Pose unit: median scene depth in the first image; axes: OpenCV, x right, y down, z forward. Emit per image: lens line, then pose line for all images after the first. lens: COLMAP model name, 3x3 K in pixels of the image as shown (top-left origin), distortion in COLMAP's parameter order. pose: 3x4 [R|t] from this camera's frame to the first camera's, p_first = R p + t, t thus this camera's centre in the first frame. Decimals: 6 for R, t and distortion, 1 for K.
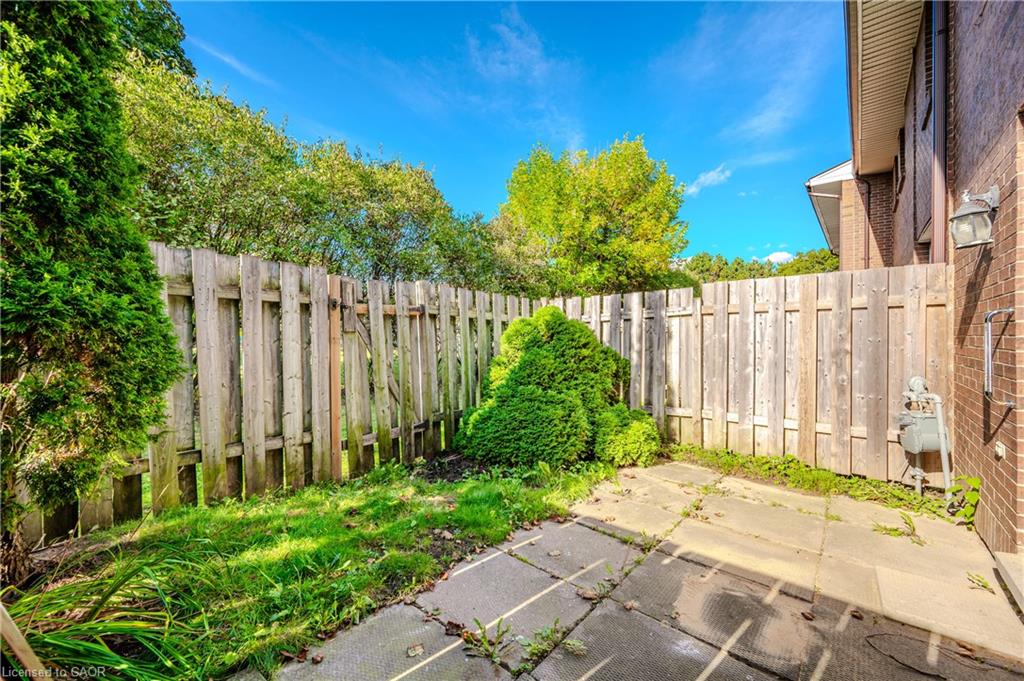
lens RADIAL K [[405.7, 0, 512.6], [0, 405.7, 341.0], [0, 0, 1]] dist [-0.003761, -0.000080]
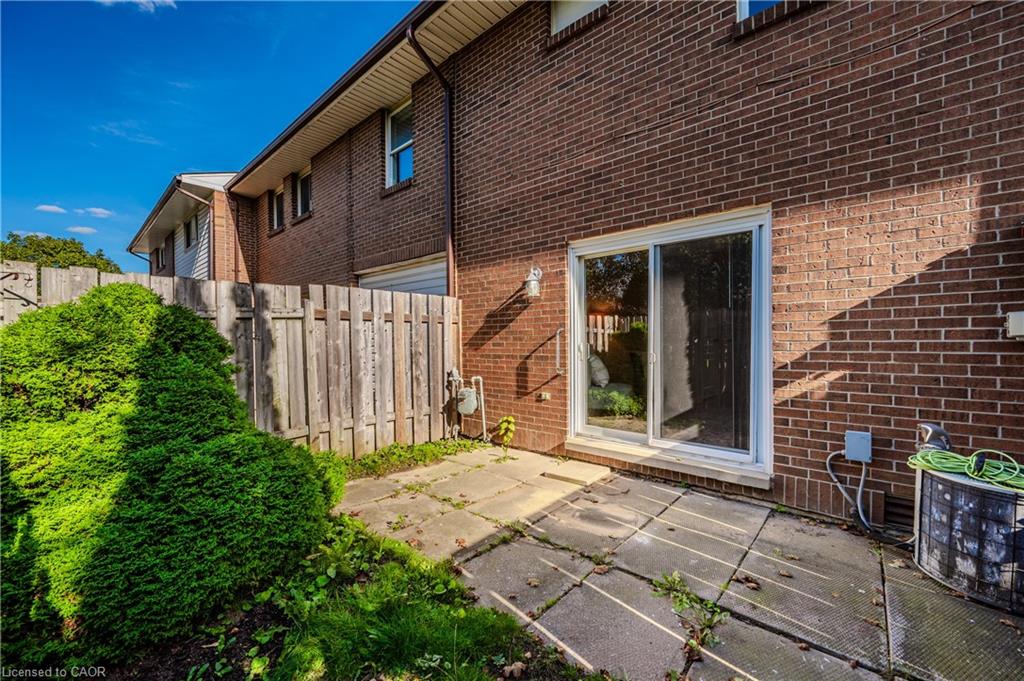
lens RADIAL K [[405.7, 0, 510.5], [0, 405.7, 344.9], [0, 0, 1]] dist [-0.003761, -0.000080]
pose [[0.018378, -0.011211, 0.999768, -0.414869], [0.019254, 0.999756, 0.010856, -0.008185], [-0.999646, 0.019050, 0.018589, 0.535215]]
